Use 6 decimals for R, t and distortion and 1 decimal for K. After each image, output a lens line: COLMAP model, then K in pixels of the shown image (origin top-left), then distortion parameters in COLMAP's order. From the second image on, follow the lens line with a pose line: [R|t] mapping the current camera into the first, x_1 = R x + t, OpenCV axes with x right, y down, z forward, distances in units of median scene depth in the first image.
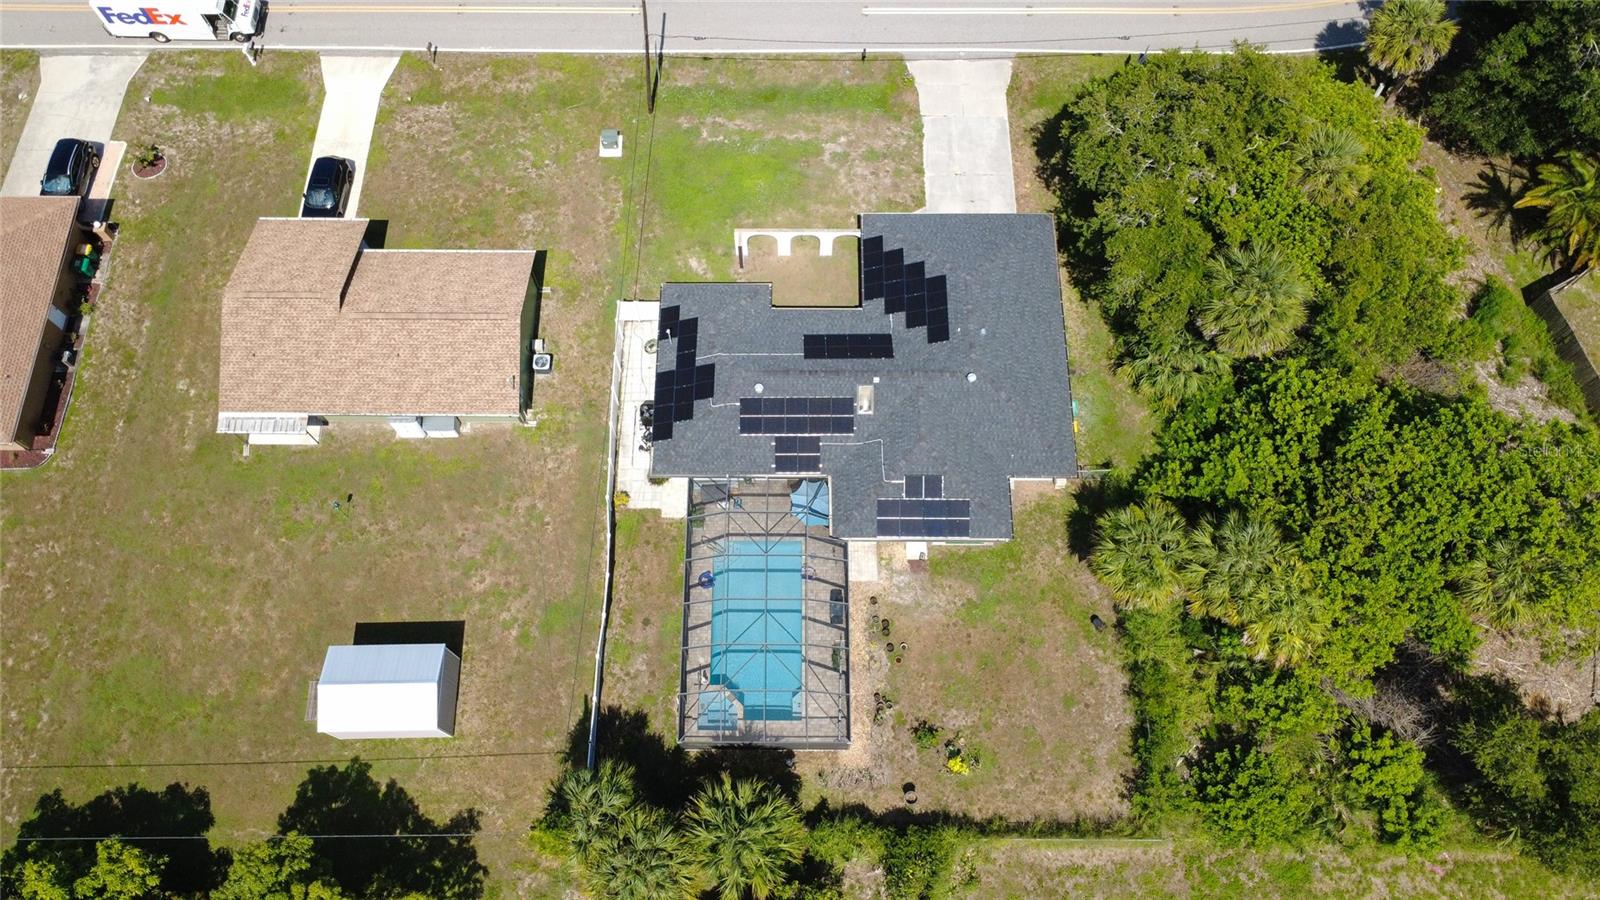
lens RADIAL K [[1182.6, 0, 800.0], [0, 1182.6, 450.0], [0, 0, 1]] dist [-0.002768, 0.001775]
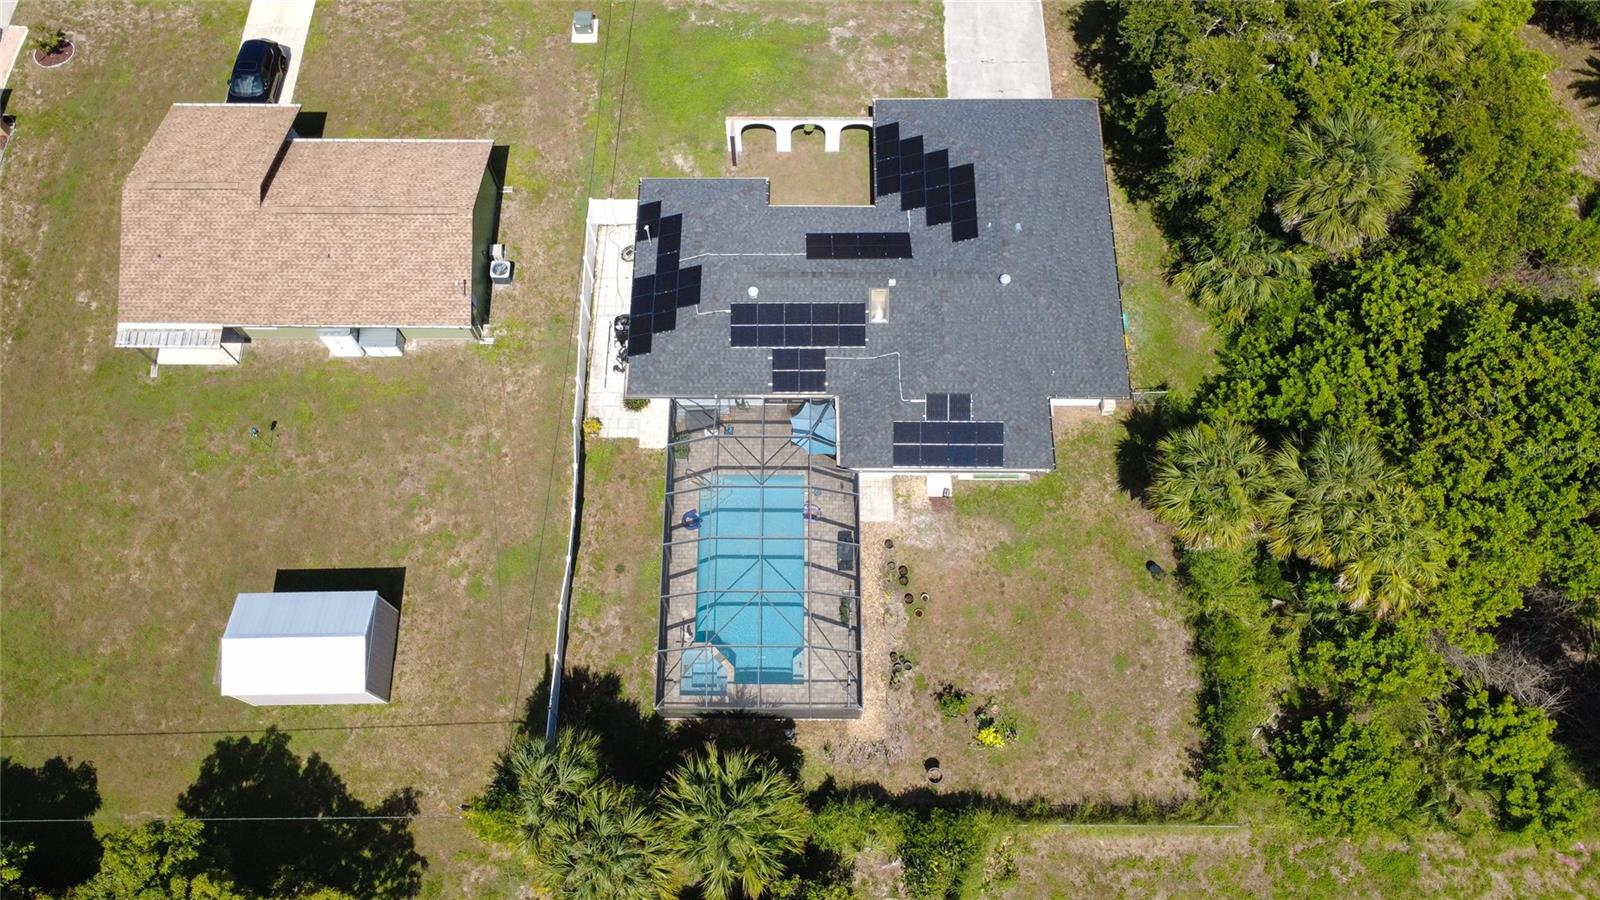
lens RADIAL K [[1182.6, 0, 800.0], [0, 1182.6, 450.0], [0, 0, 1]] dist [-0.002768, 0.001775]
pose [[0.999991, -0.000206, -0.004250, 0.002274], [0.000215, 0.999997, 0.002276, 0.058273], [0.004249, -0.002277, 0.999988, 0.154641]]
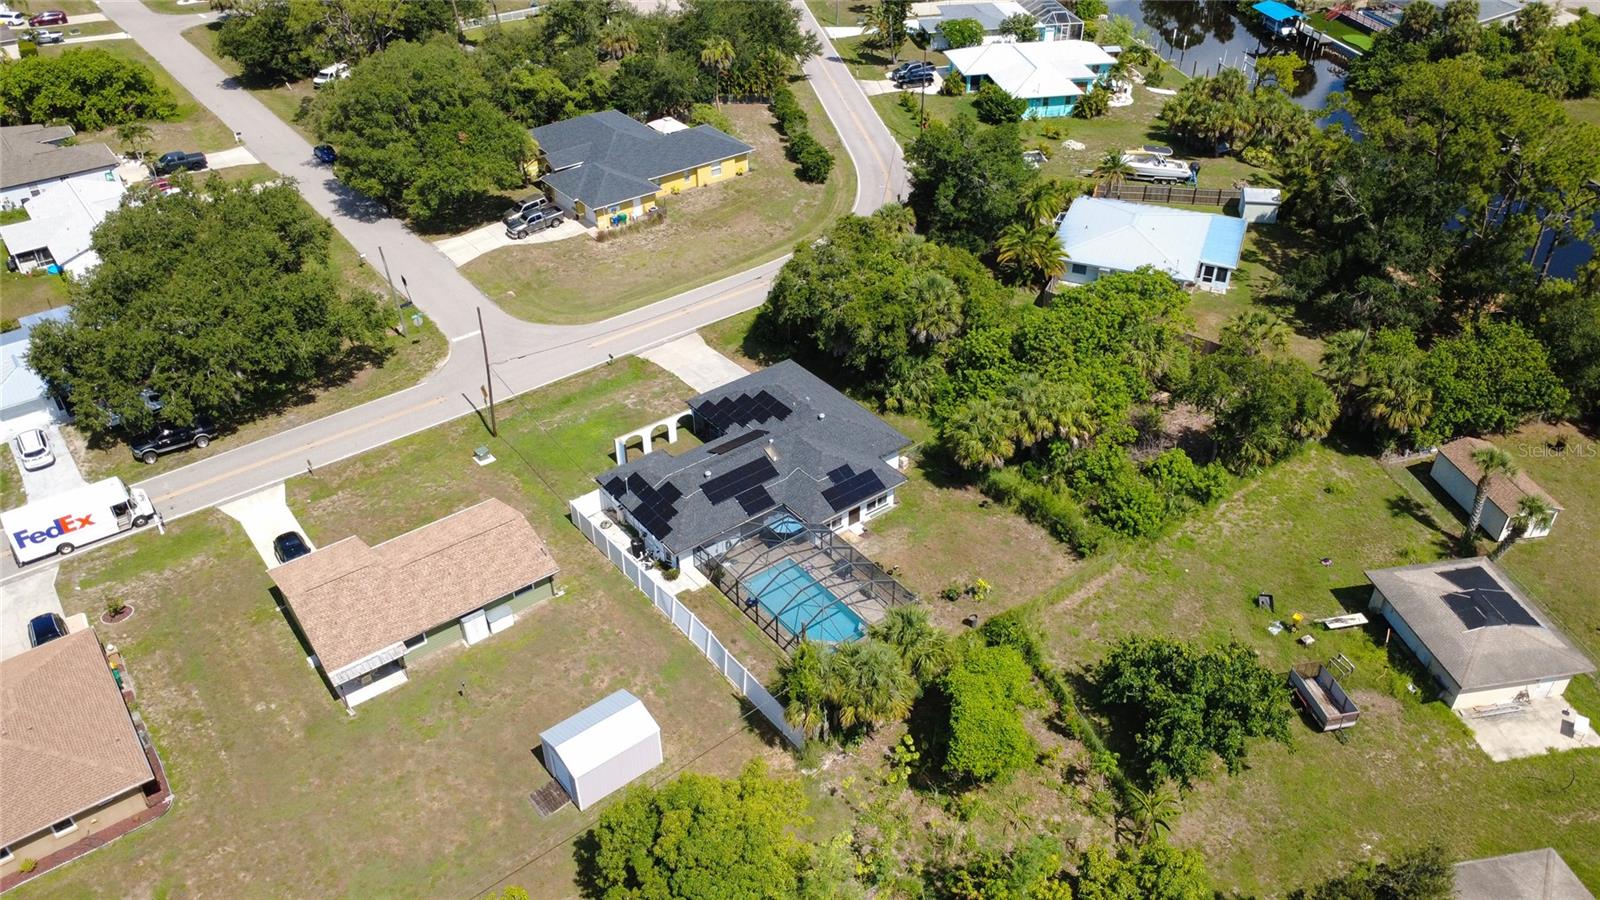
lens RADIAL K [[1170.5, 0, 801.5], [0, 1170.5, 450.3], [0, 0, 1]] dist [0.000216, -0.001617]
pose [[0.789033, -0.360490, 0.497468, -0.625793], [0.571084, 0.728886, -0.377608, 0.513435], [-0.226474, 0.582041, 0.780985, -0.128032]]
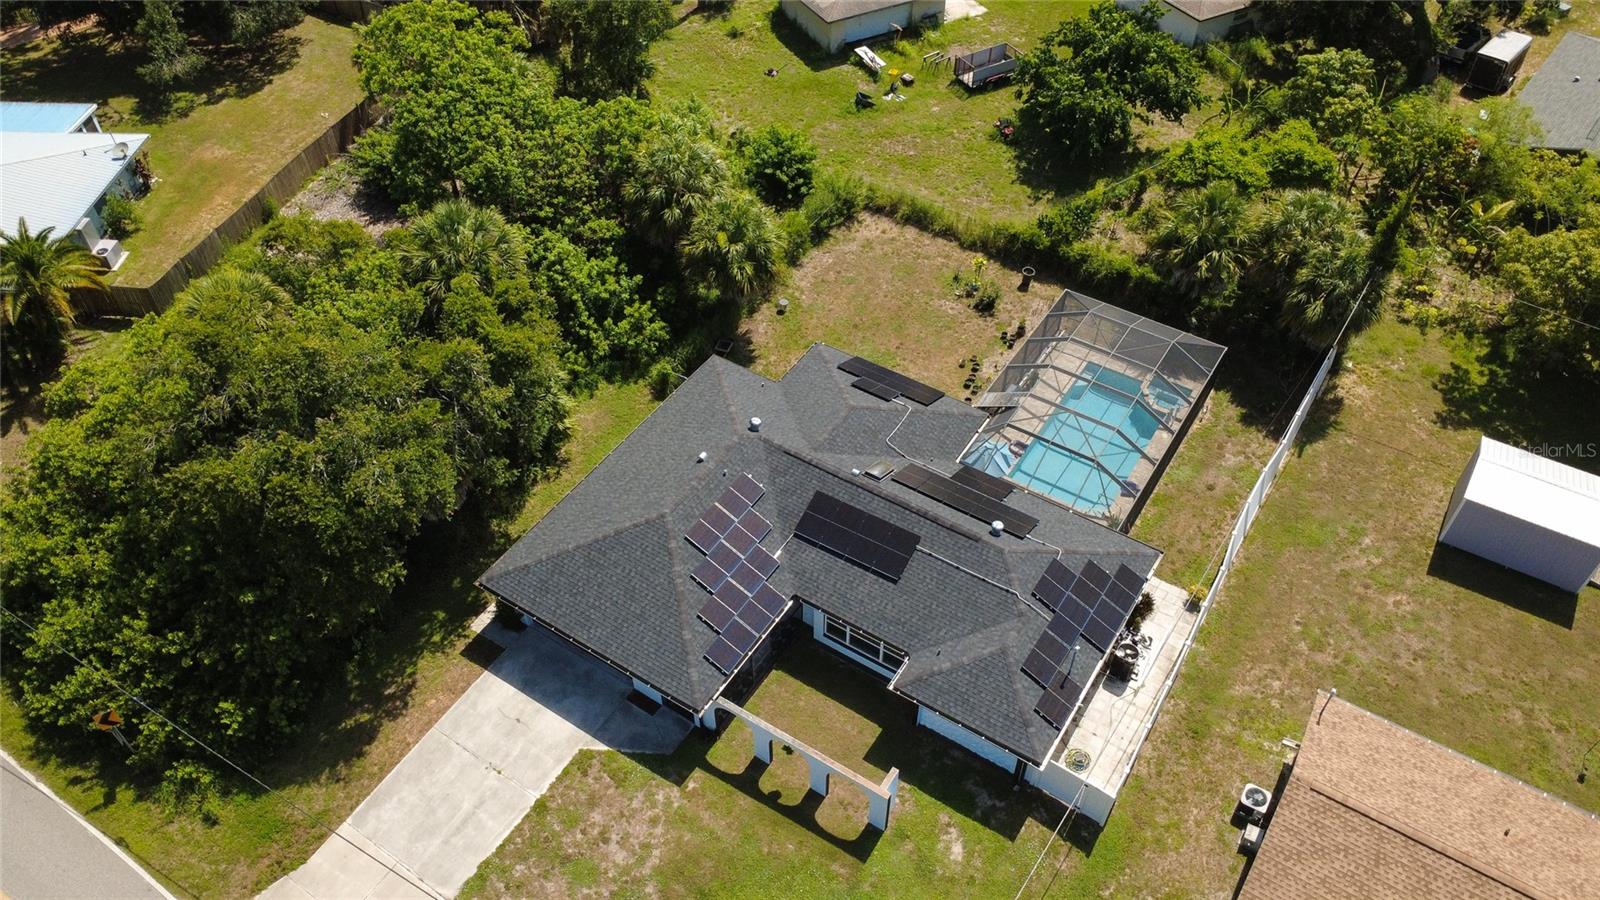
lens RADIAL K [[1170.5, 0, 801.5], [0, 1170.5, 450.3], [0, 0, 1]] dist [0.000216, -0.001617]
pose [[-0.841357, -0.389330, 0.374887, -0.188464], [0.500080, -0.297636, 0.813224, -0.699416], [-0.205033, 0.871685, 0.445114, 0.649185]]
